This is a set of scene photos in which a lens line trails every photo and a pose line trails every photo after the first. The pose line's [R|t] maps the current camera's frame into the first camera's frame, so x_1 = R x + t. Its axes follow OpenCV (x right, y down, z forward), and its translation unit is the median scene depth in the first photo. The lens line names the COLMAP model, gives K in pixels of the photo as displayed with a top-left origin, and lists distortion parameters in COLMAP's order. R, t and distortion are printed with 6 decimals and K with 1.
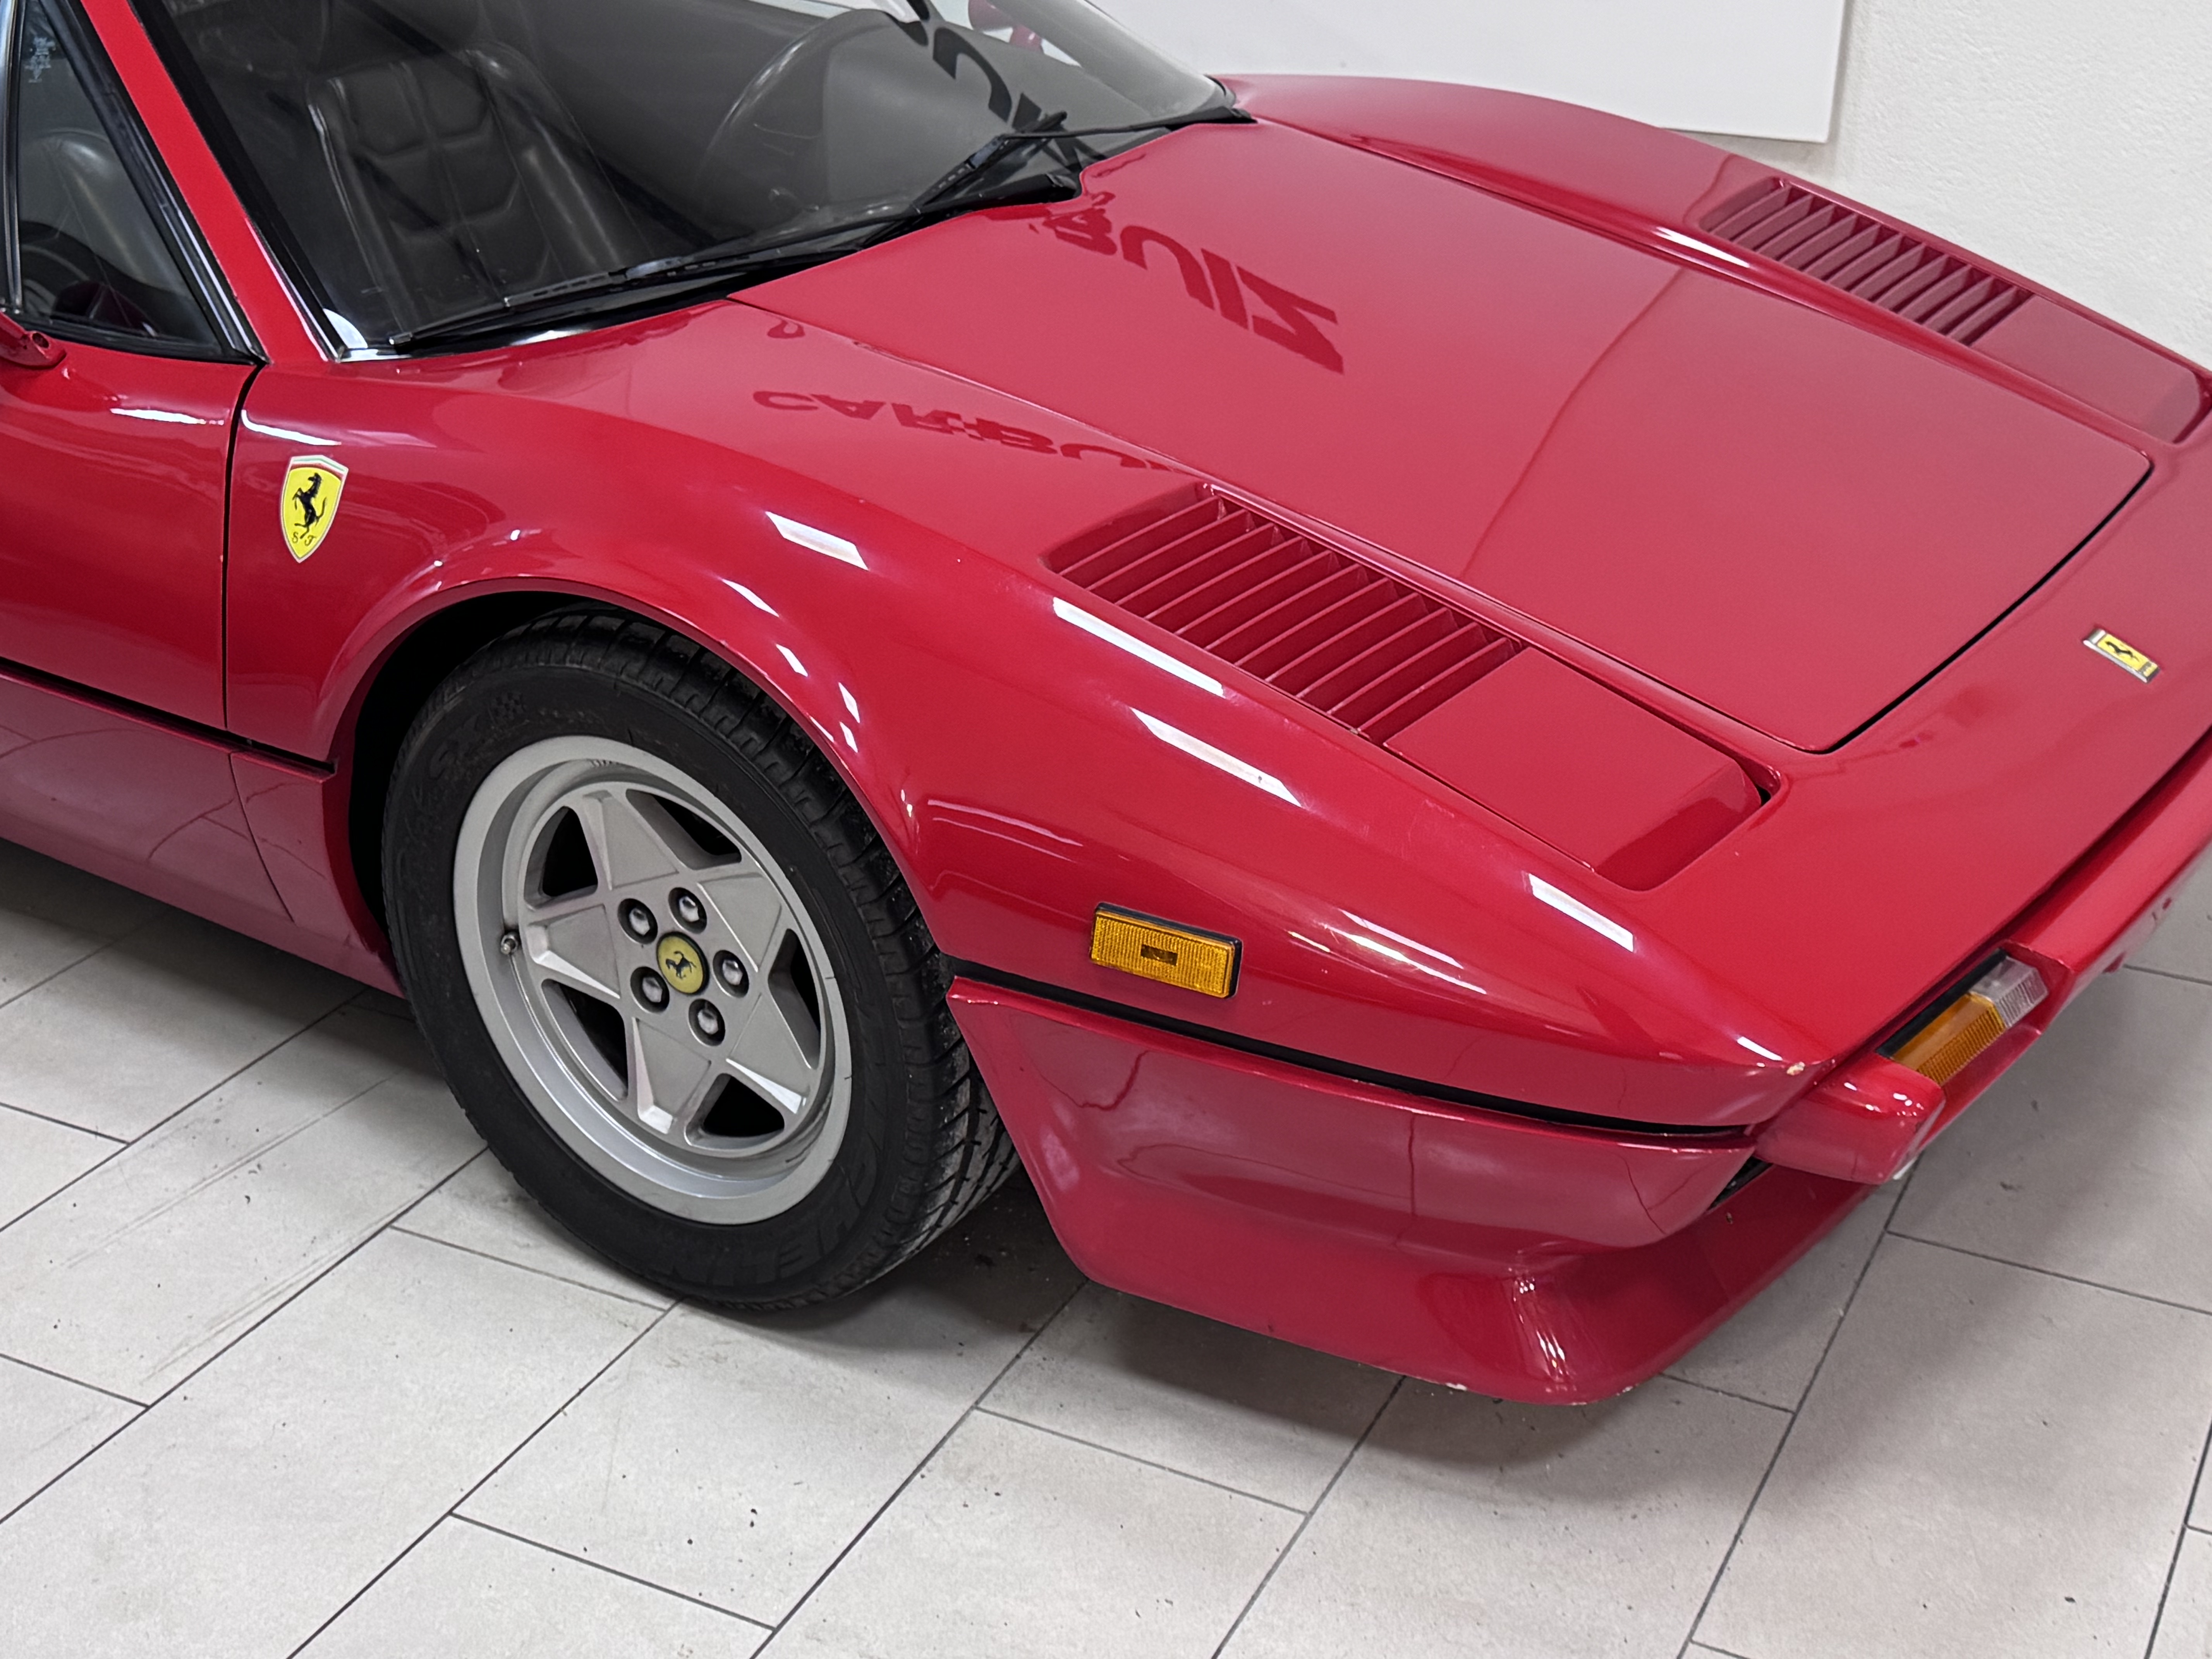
lens RADIAL K [[2968.6, 0, 1106.0], [0, 2968.6, 829.5], [0, 0, 1]] dist [0.174973, -0.336053]
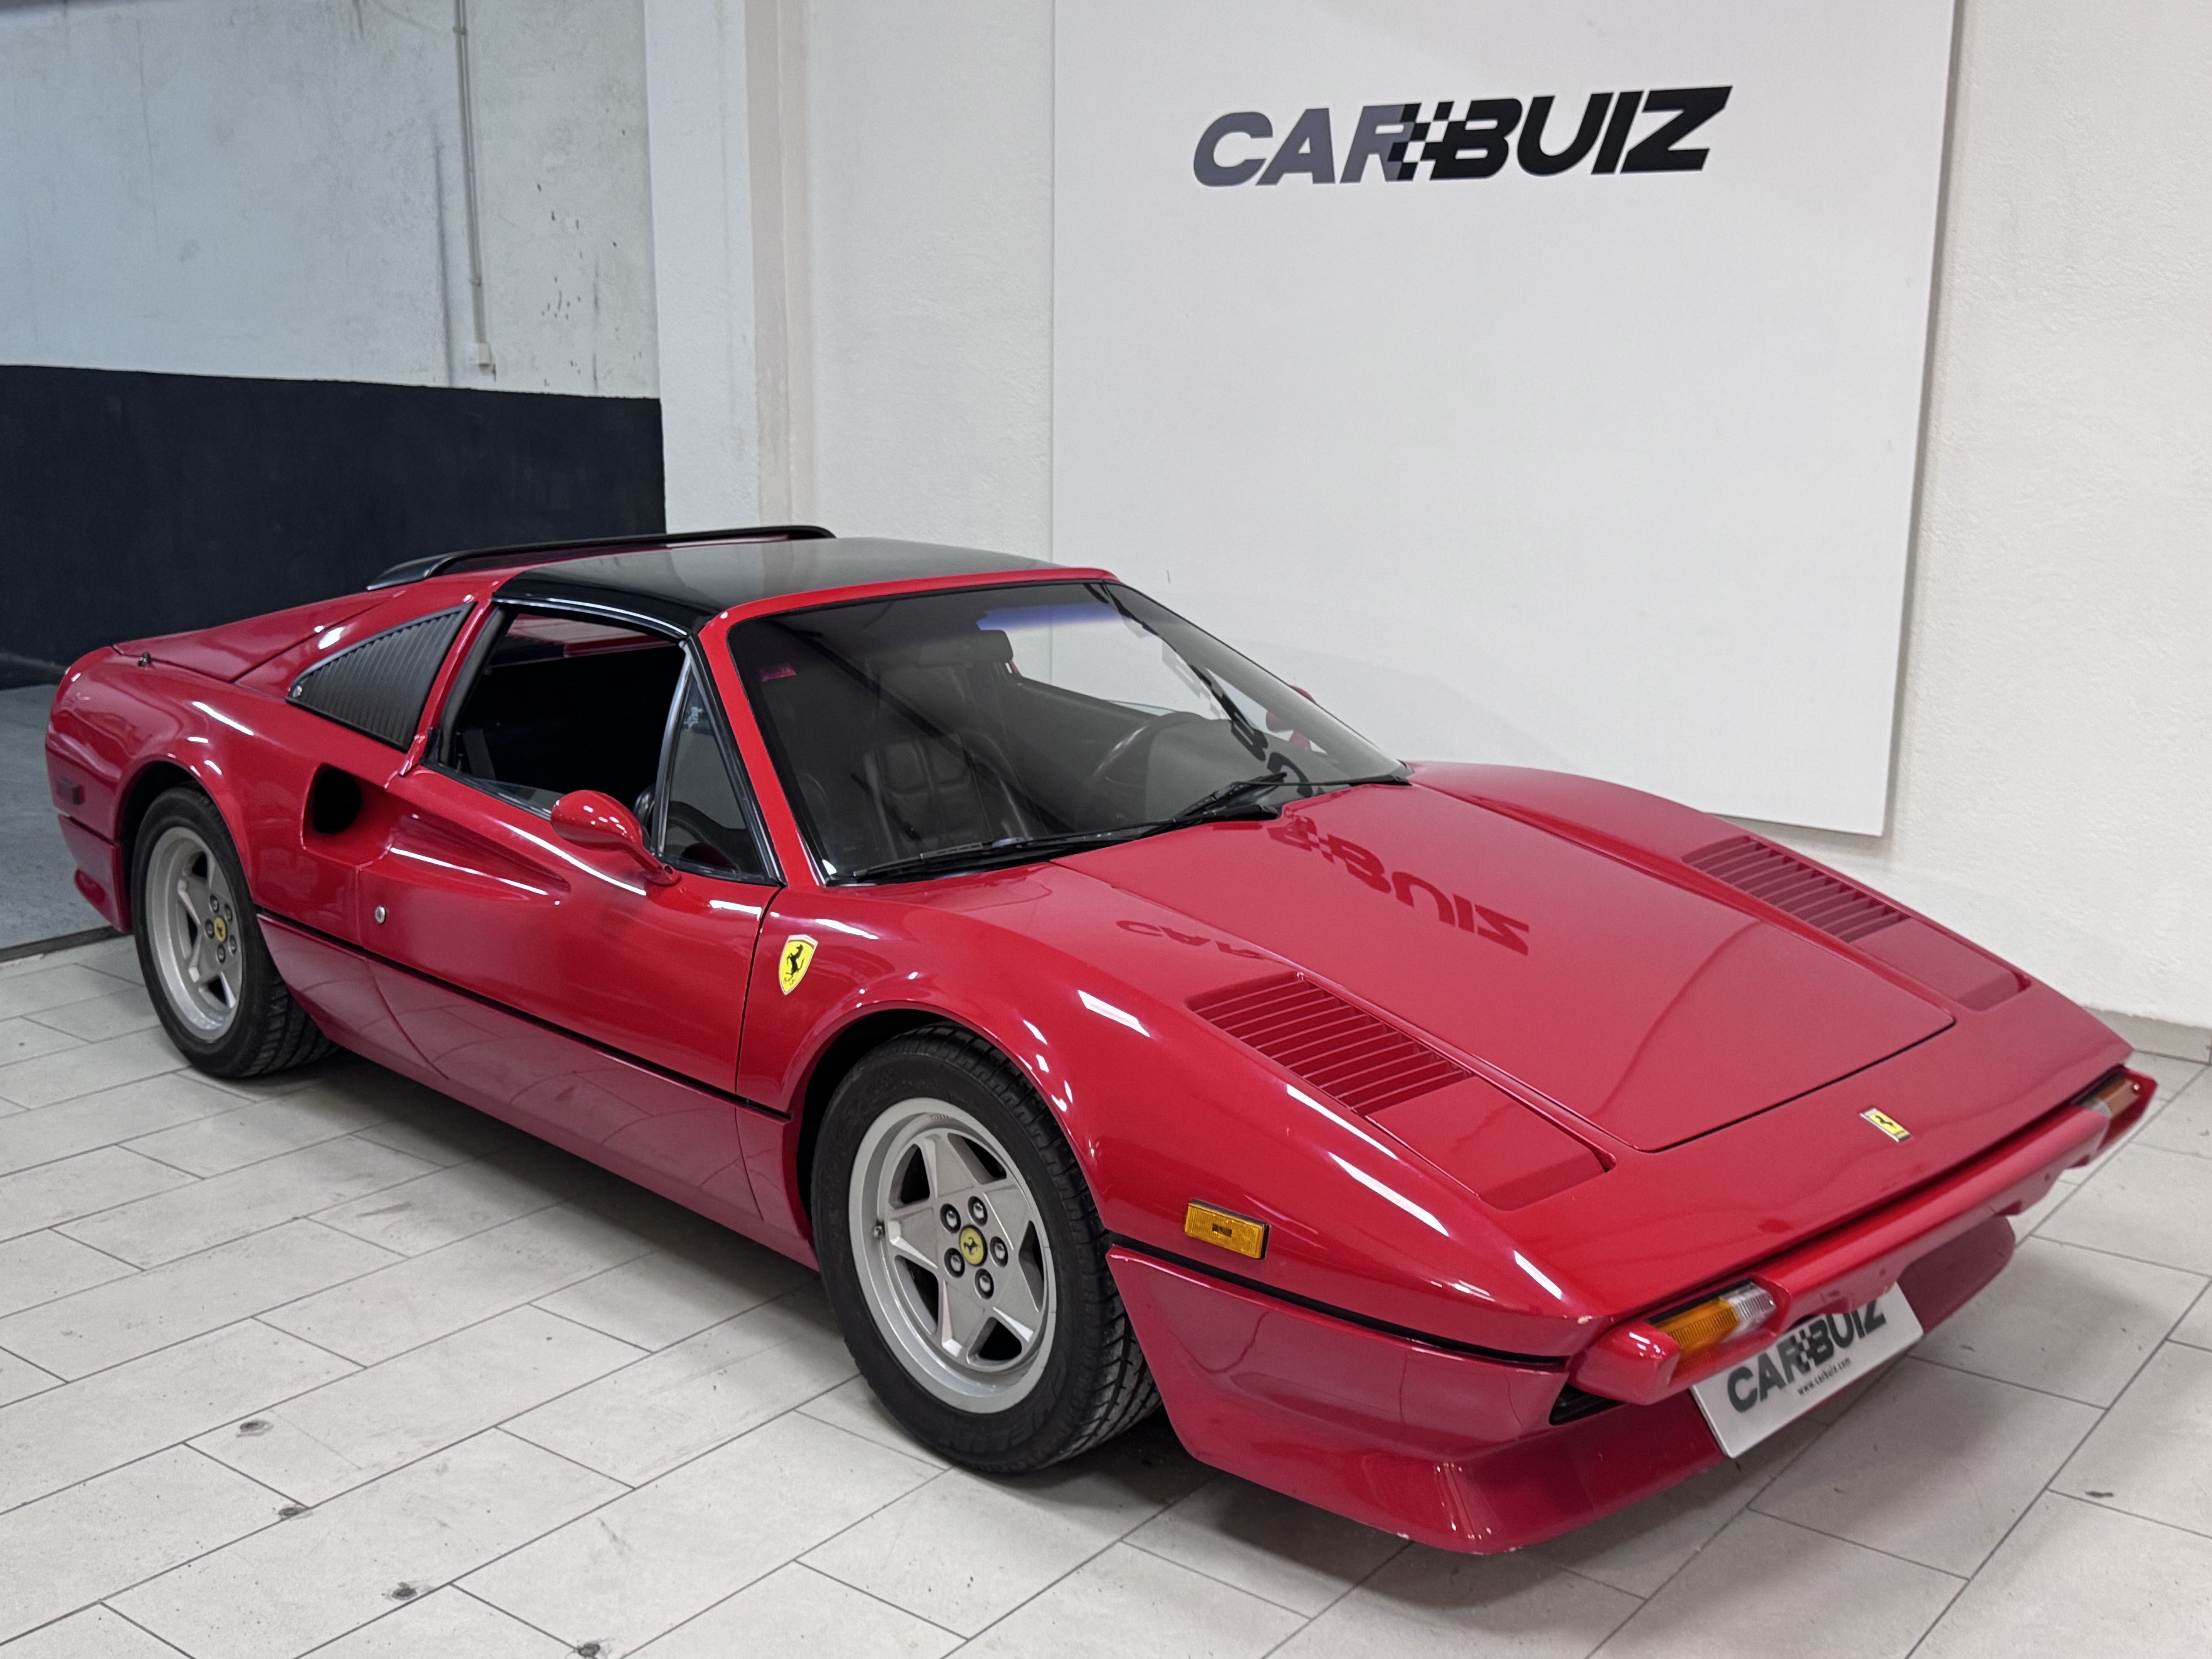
lens RADIAL K [[2364.6, 0, 1106.0], [0, 2364.6, 829.5], [0, 0, 1]] dist [0.165983, -0.345649]
pose [[0.981299, 0.046420, -0.186807, 0.165101], [-0.088823, 0.970185, -0.225504, 0.111443], [0.170769, 0.237879, 0.956165, -0.301259]]
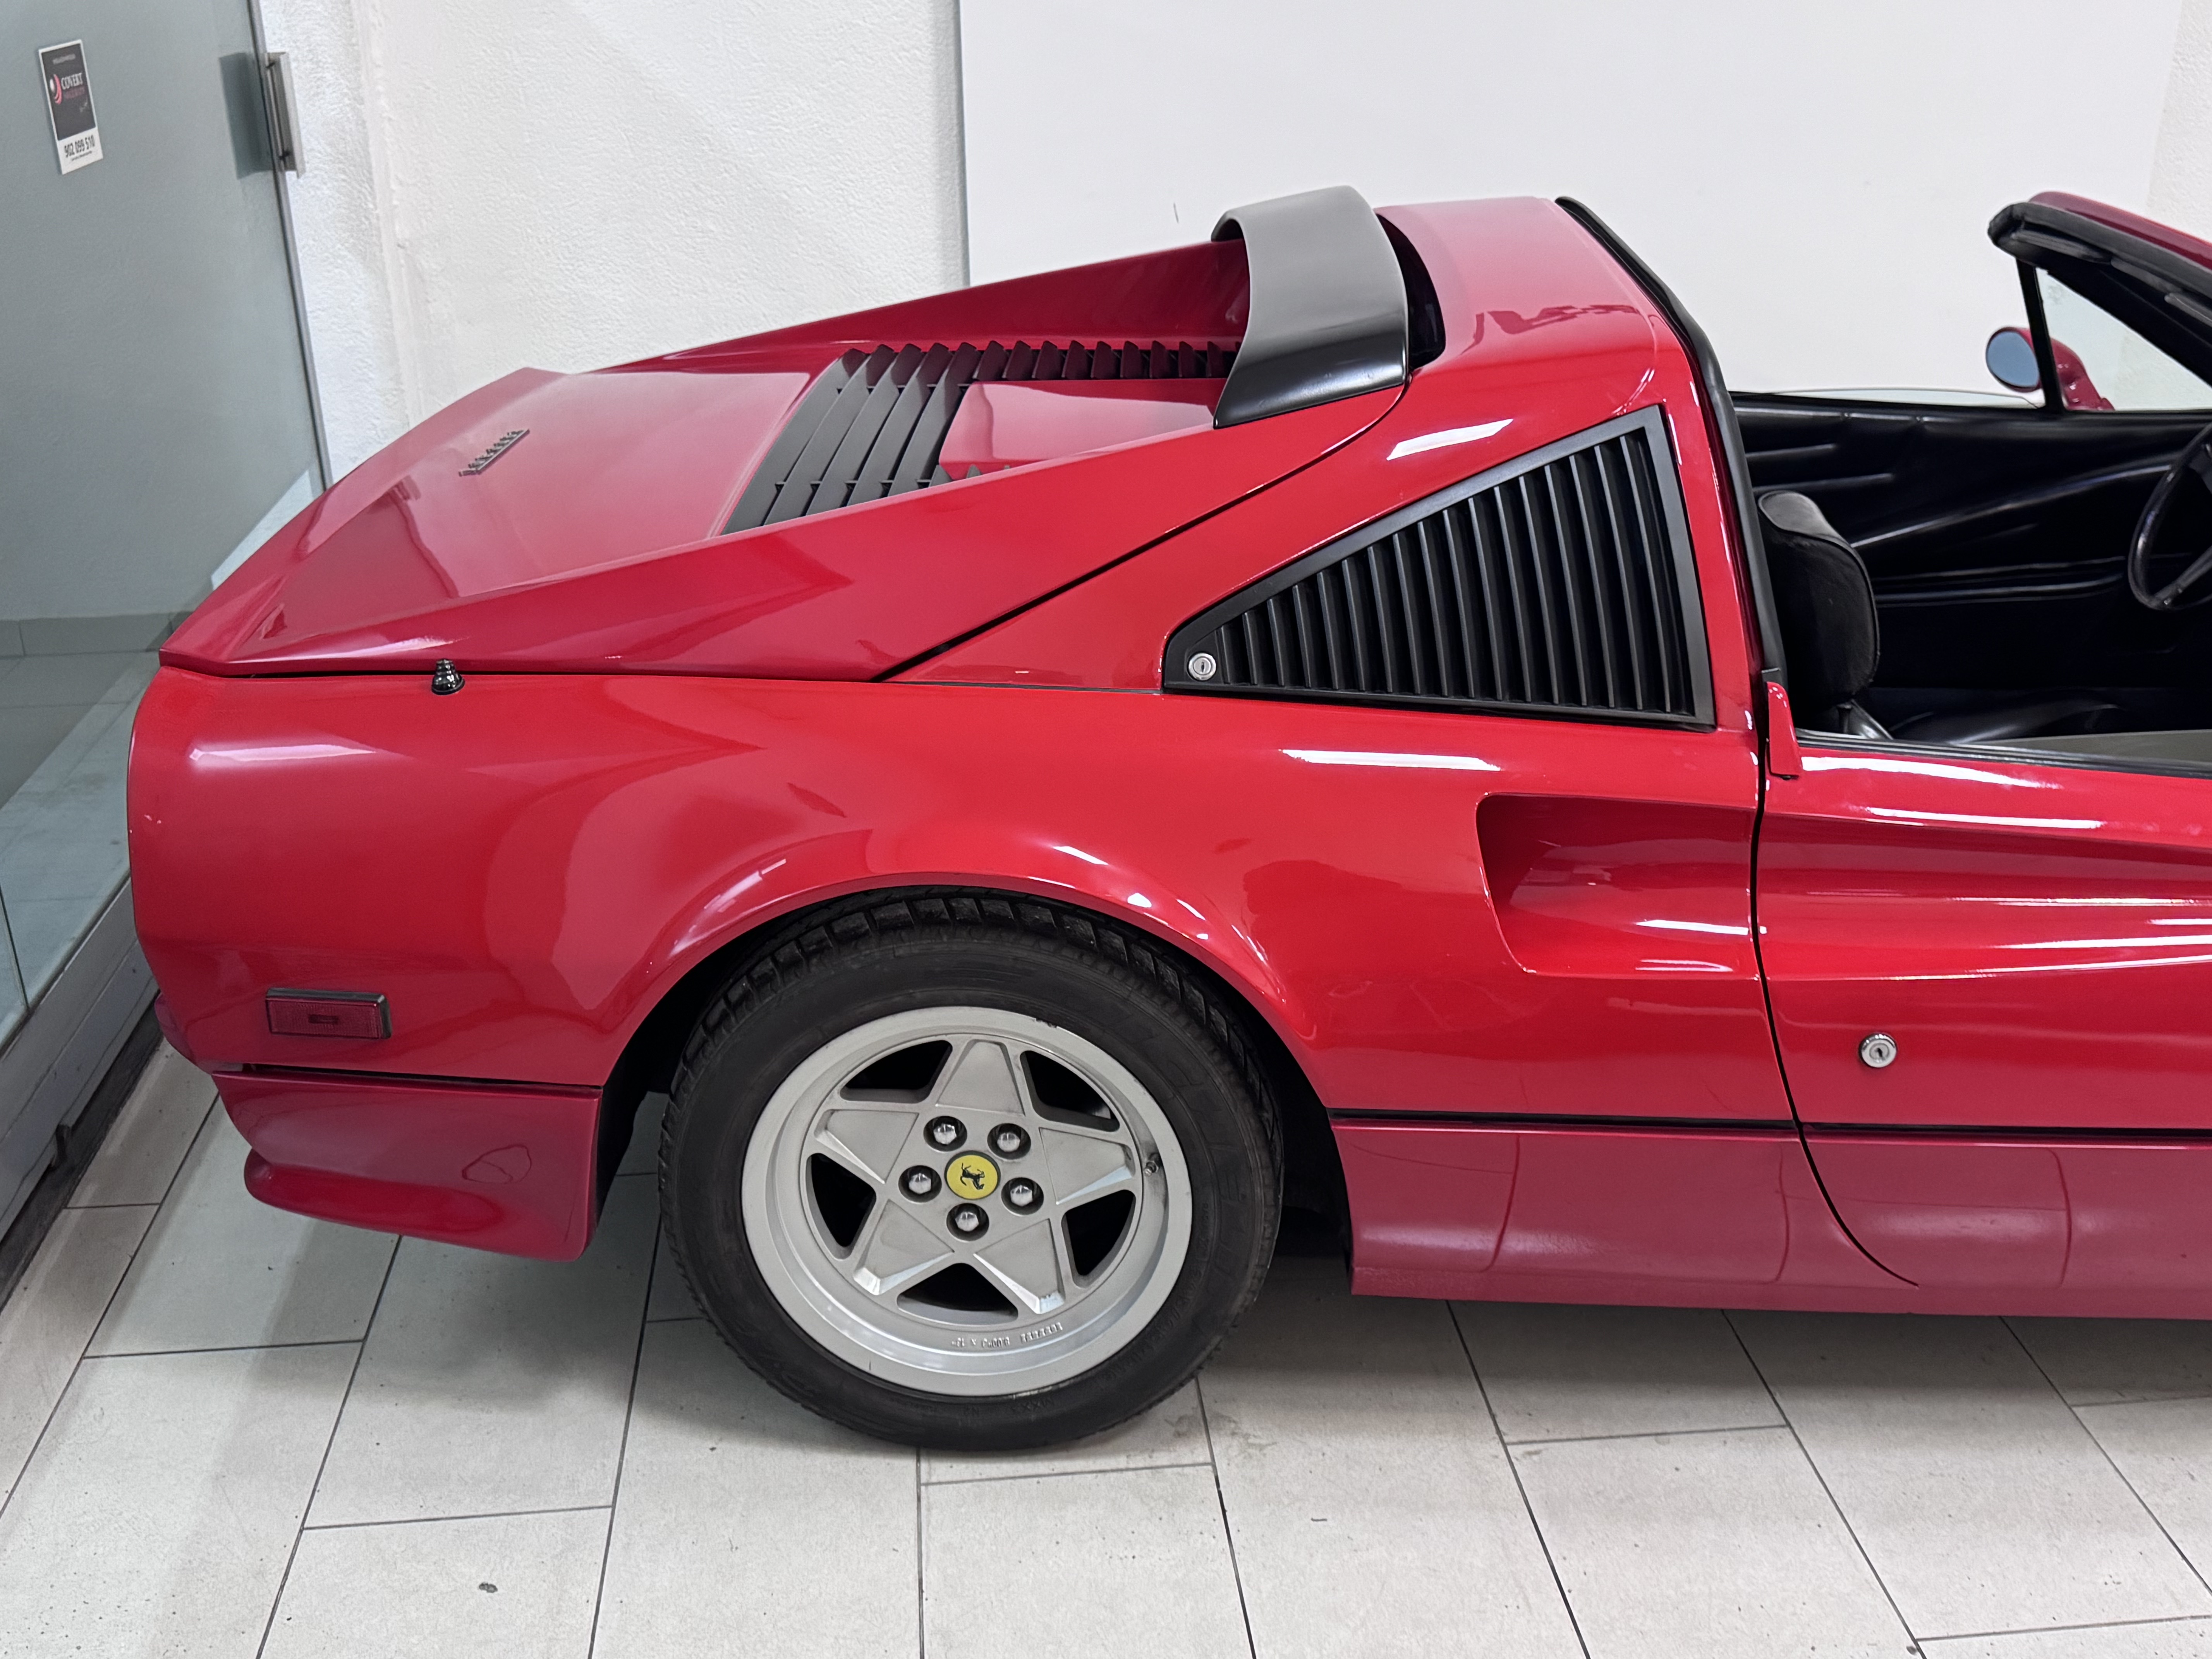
lens RADIAL K [[2189.6, 0, 1106.0], [0, 2189.6, 829.5], [0, 0, 1]] dist [0.154408, -0.286720]
pose [[0.846520, -0.225209, 0.482374, -1.254268], [0.244454, 0.969374, 0.023584, -0.329771], [-0.472912, 0.097954, 0.875648, 0.669733]]
